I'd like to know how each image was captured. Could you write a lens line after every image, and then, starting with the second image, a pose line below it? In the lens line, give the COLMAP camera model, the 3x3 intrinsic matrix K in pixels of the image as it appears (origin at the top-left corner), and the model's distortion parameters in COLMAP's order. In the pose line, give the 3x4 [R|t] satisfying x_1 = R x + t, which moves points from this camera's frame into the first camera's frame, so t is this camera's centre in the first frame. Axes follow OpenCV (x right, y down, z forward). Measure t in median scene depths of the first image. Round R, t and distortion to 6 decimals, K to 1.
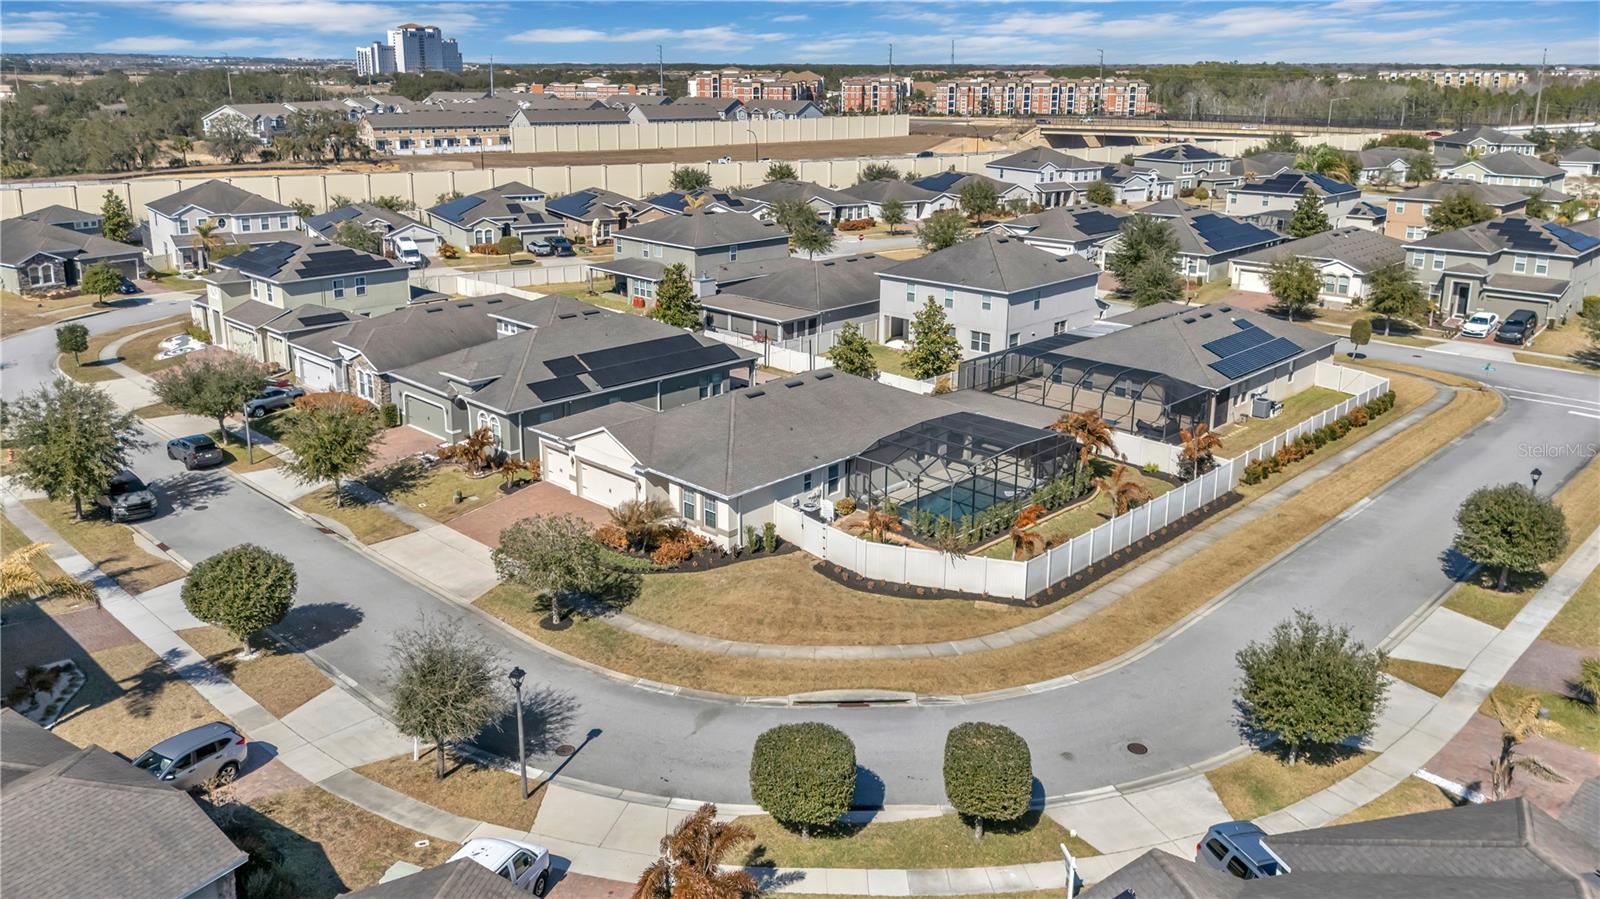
lens RADIAL K [[1175.8, 0, 796.5], [0, 1175.8, 359.7], [0, 0, 1]] dist [0.036889, -0.002729]
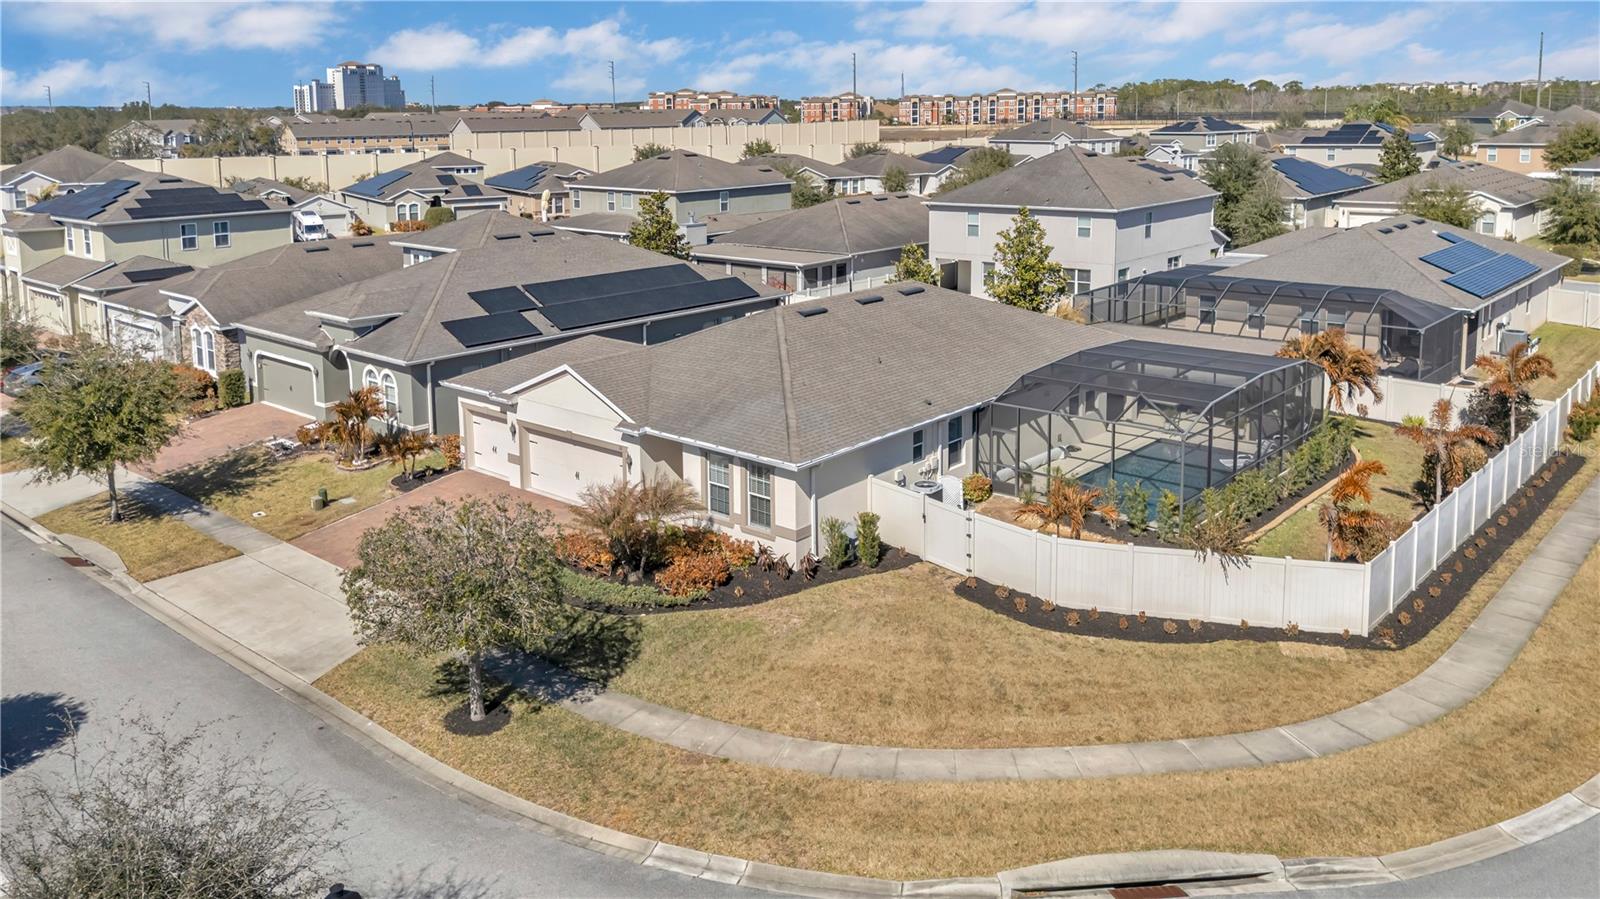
lens RADIAL K [[1211.2, 0, 799.6], [0, 1211.2, 265.5], [0, 0, 1]] dist [0.027530, -0.008383]
pose [[0.998858, -0.026545, 0.039720, -0.066003], [0.030696, 0.993692, -0.107857, 0.073592], [-0.036607, 0.108953, 0.993373, 0.368477]]
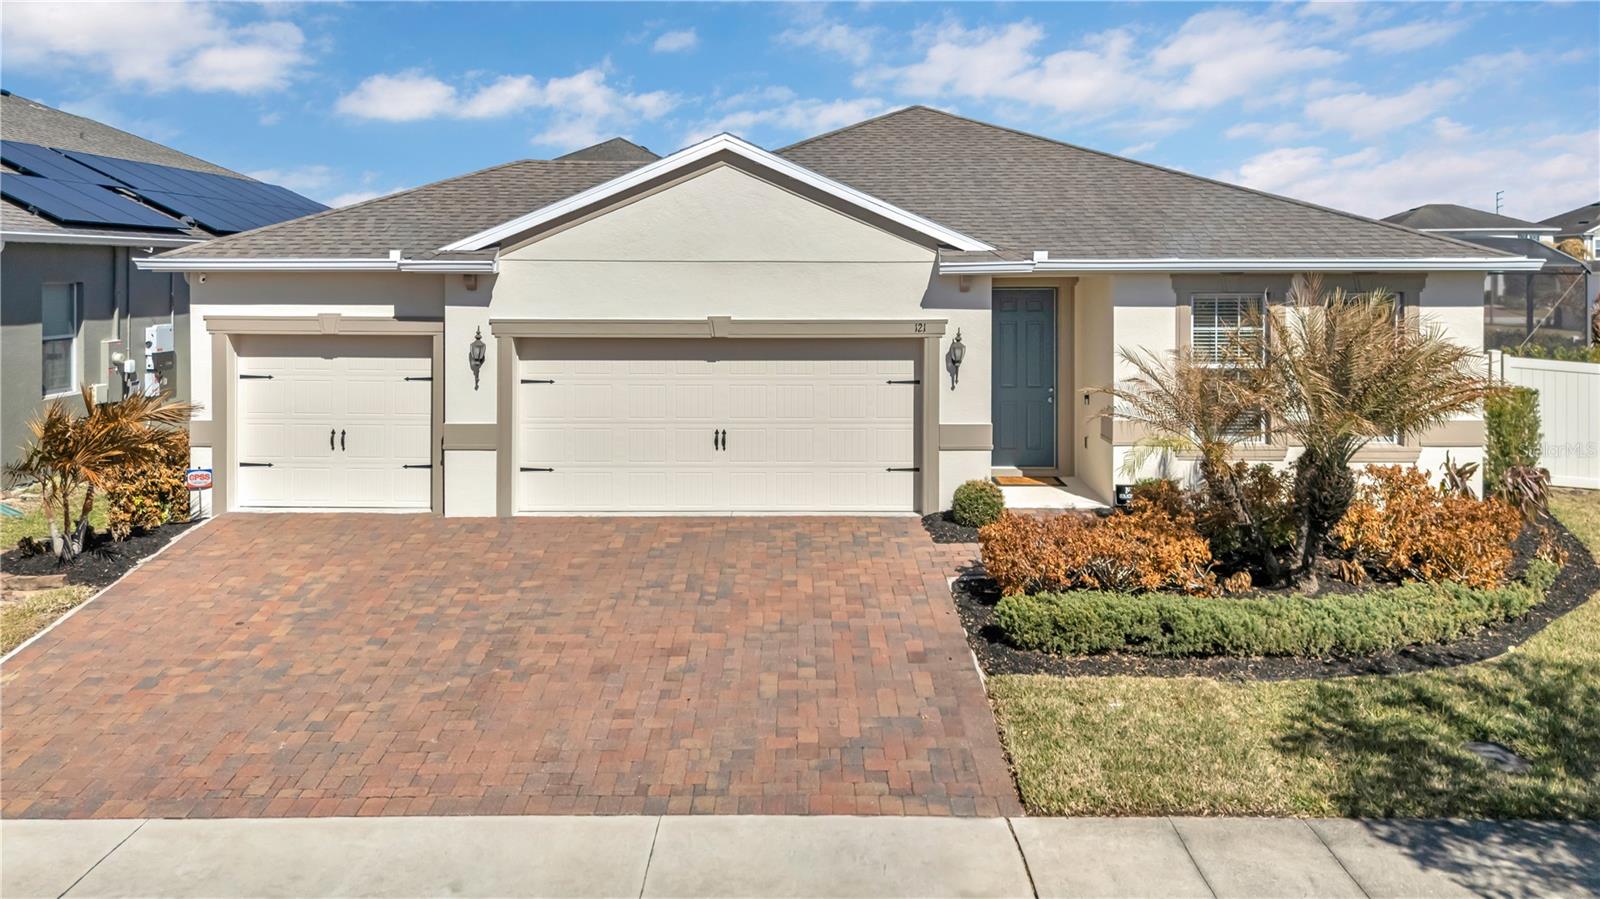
lens RADIAL K [[1209.9, 0, 789.3], [0, 1209.9, 329.4], [0, 0, 1]] dist [0.026537, -0.015297]
pose [[0.730977, -0.038465, 0.681317, -0.299140], [0.161998, 0.979650, -0.118498, 0.117187], [-0.662894, 0.196992, 0.722333, 0.793414]]
